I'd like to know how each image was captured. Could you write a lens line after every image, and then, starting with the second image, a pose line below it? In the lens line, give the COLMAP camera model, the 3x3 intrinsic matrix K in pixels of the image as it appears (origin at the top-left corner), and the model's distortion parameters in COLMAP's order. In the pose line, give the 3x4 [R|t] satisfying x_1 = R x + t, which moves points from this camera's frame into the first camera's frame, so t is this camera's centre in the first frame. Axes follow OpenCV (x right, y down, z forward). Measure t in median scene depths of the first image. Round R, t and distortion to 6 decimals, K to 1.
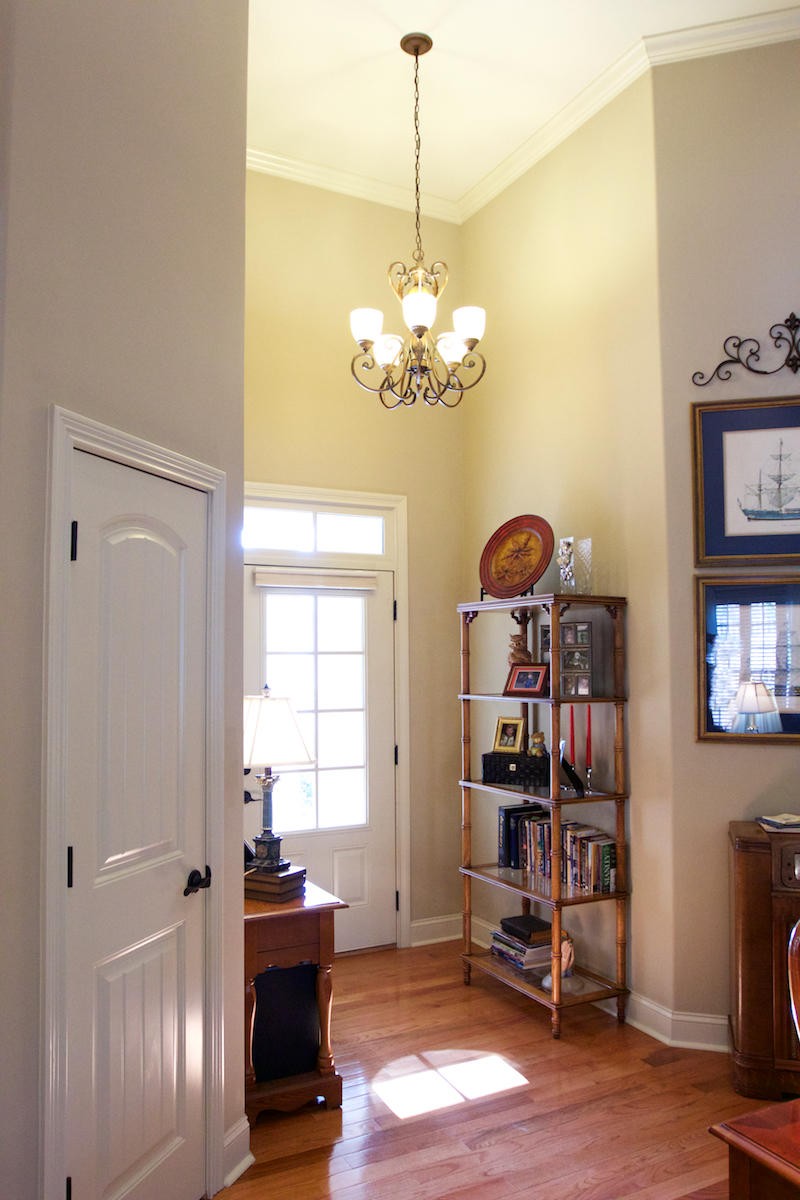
lens RADIAL K [[882.9, 0, 400.1], [0, 882.9, 616.2], [0, 0, 1]] dist [-0.072134, 0.048511]
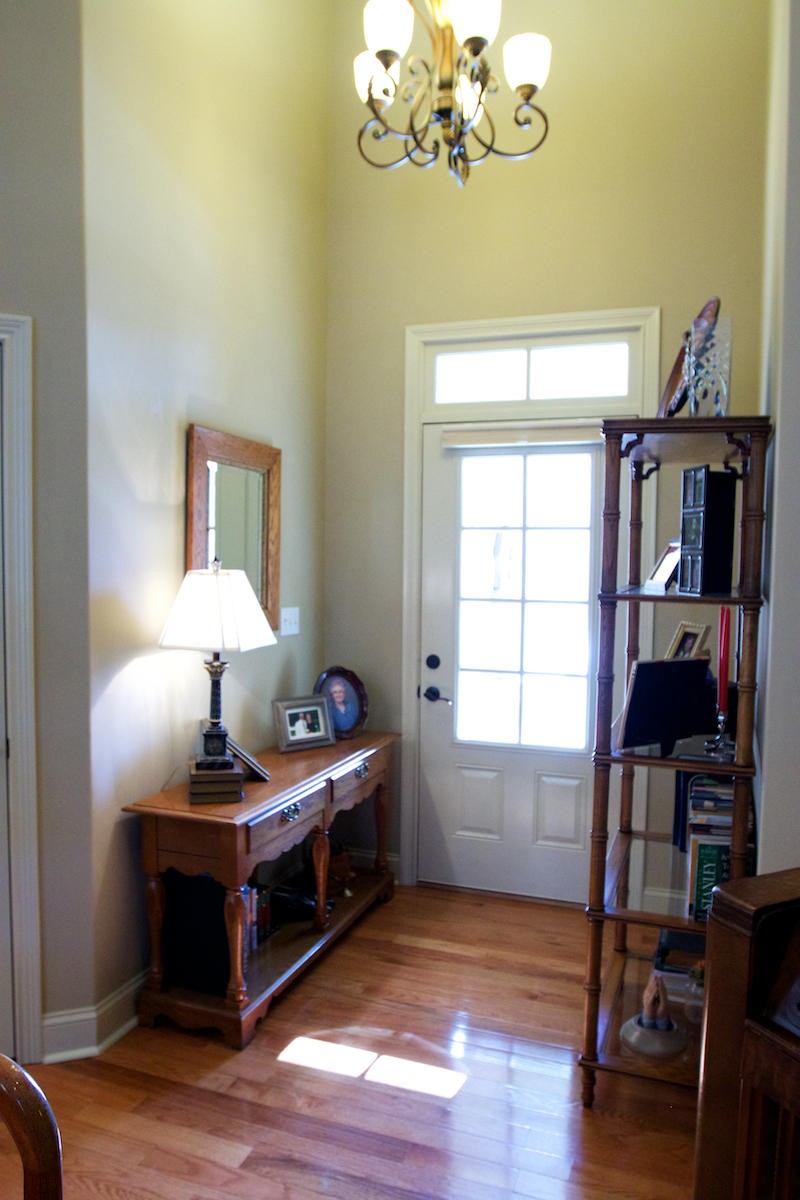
lens RADIAL K [[882.9, 0, 400.1], [0, 882.9, 616.2], [0, 0, 1]] dist [-0.072134, 0.048511]
pose [[0.675398, 0.062611, -0.734791, 0.435052], [0.025643, 0.993793, 0.108250, 0.032975], [0.737008, -0.091954, 0.669600, 0.390561]]
